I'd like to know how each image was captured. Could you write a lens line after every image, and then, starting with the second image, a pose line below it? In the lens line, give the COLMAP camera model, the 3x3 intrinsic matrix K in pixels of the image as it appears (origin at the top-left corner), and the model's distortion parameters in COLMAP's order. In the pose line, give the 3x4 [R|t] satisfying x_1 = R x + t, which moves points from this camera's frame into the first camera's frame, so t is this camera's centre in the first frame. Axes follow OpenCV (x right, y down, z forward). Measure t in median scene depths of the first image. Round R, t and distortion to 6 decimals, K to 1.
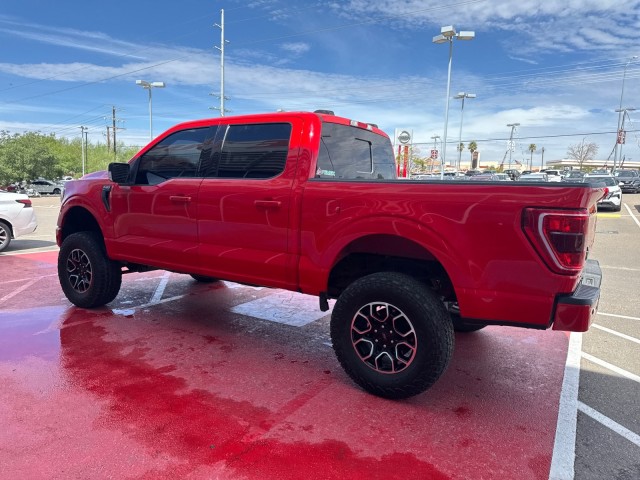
lens RADIAL K [[458.4, 0, 323.9], [0, 458.4, 234.5], [0, 0, 1]] dist [0.031319, -0.031924]
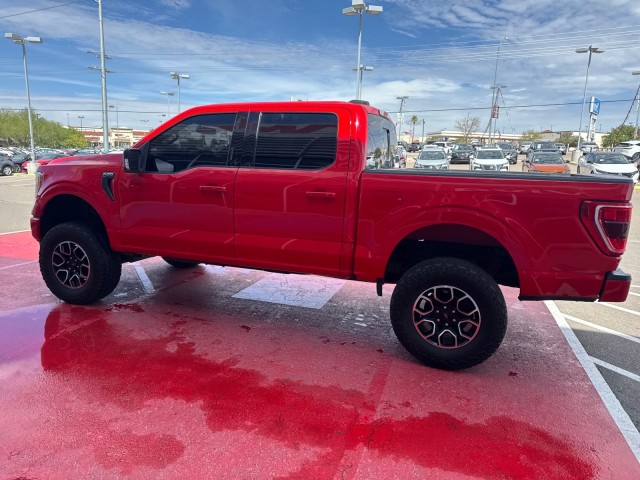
lens RADIAL K [[458.4, 0, 317.4], [0, 458.4, 235.8], [0, 0, 1]] dist [0.031319, -0.031924]
pose [[0.974576, -0.036040, 0.221138, -0.253209], [0.020376, 0.997145, 0.072710, -0.035427], [-0.223127, -0.066355, 0.972528, 0.002886]]
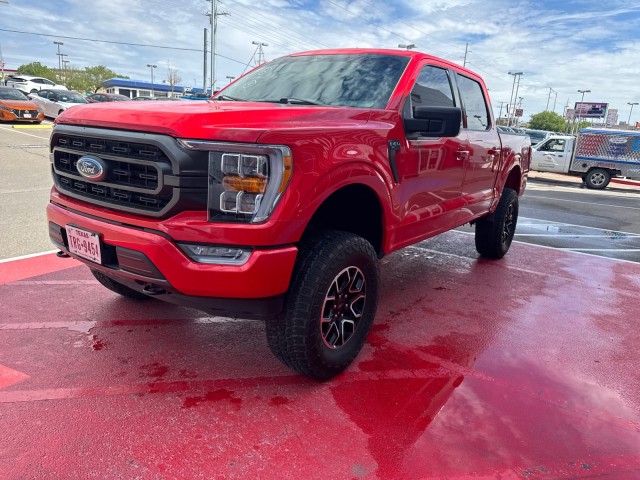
lens RADIAL K [[458.4, 0, 323.0], [0, 458.4, 244.4], [0, 0, 1]] dist [0.031319, -0.031924]
pose [[0.049502, -0.274631, 0.960275, -1.009088], [0.043052, 0.961147, 0.272661, -0.132440], [-0.997846, 0.027844, 0.059402, 0.987088]]
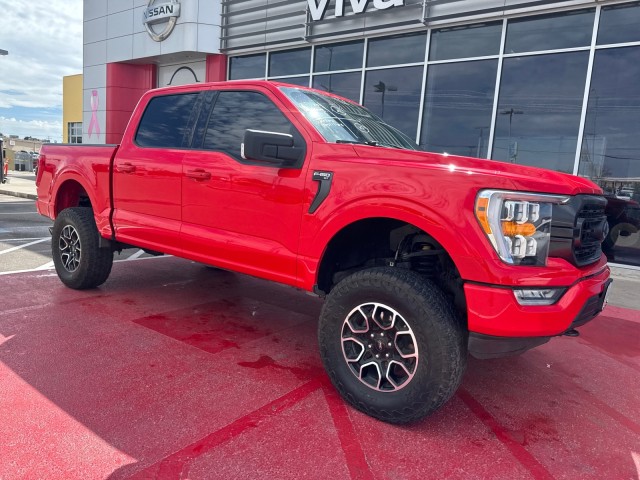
lens RADIAL K [[458.4, 0, 320.4], [0, 458.4, 235.1], [0, 0, 1]] dist [0.031319, -0.031924]
pose [[-0.989149, -0.108914, 0.098598, -0.305886], [-0.083489, 0.968947, 0.232747, -0.182095], [-0.120886, 0.221990, -0.967526, 1.785455]]
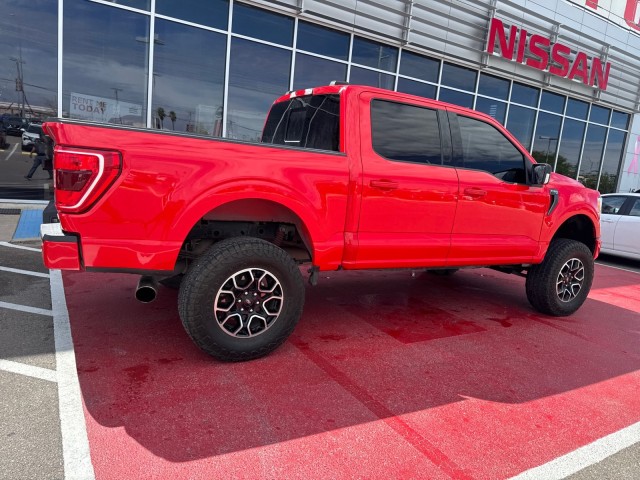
lens RADIAL K [[458.4, 0, 323.0], [0, 458.4, 235.8], [0, 0, 1]] dist [0.031319, -0.031924]
pose [[-0.475975, 0.063333, -0.877176, 0.771289], [-0.205713, 0.961717, 0.181062, -0.111888], [0.855062, 0.266627, -0.444724, 1.279315]]
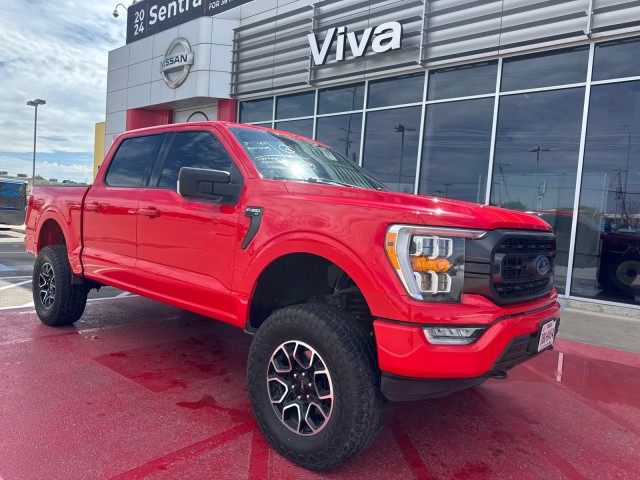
lens RADIAL K [[458.4, 0, 322.1], [0, 458.4, 240.4], [0, 0, 1]] dist [0.031319, -0.031924]
pose [[-0.981530, -0.098431, 0.164041, -0.420912], [-0.071115, 0.983763, 0.164783, -0.185979], [-0.177597, 0.150074, -0.972593, 1.762647]]
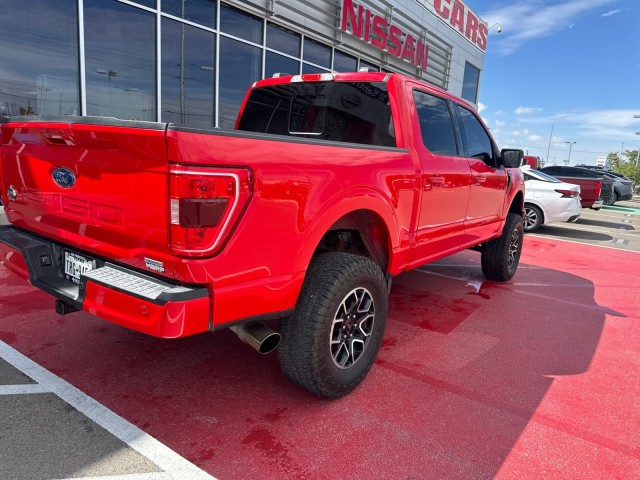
lens RADIAL K [[458.4, 0, 325.7], [0, 458.4, 235.0], [0, 0, 1]] dist [0.031319, -0.031924]
pose [[-0.079039, 0.147088, -0.985960, 0.803955], [-0.179570, 0.970775, 0.159218, -0.080169], [0.980565, 0.189633, -0.050317, 0.922937]]
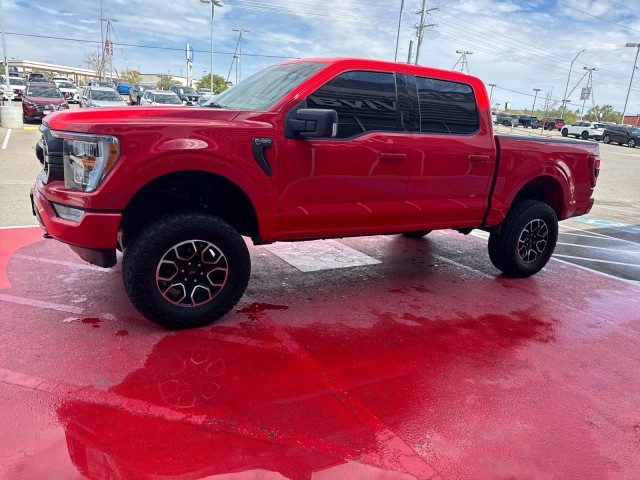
lens RADIAL K [[458.4, 0, 323.3], [0, 458.4, 245.1], [0, 0, 1]] dist [0.031319, -0.031924]
pose [[0.473333, -0.225154, 0.851623, -0.971783], [0.034733, 0.970801, 0.237358, -0.102470], [-0.880199, -0.082770, 0.467332, 0.548467]]
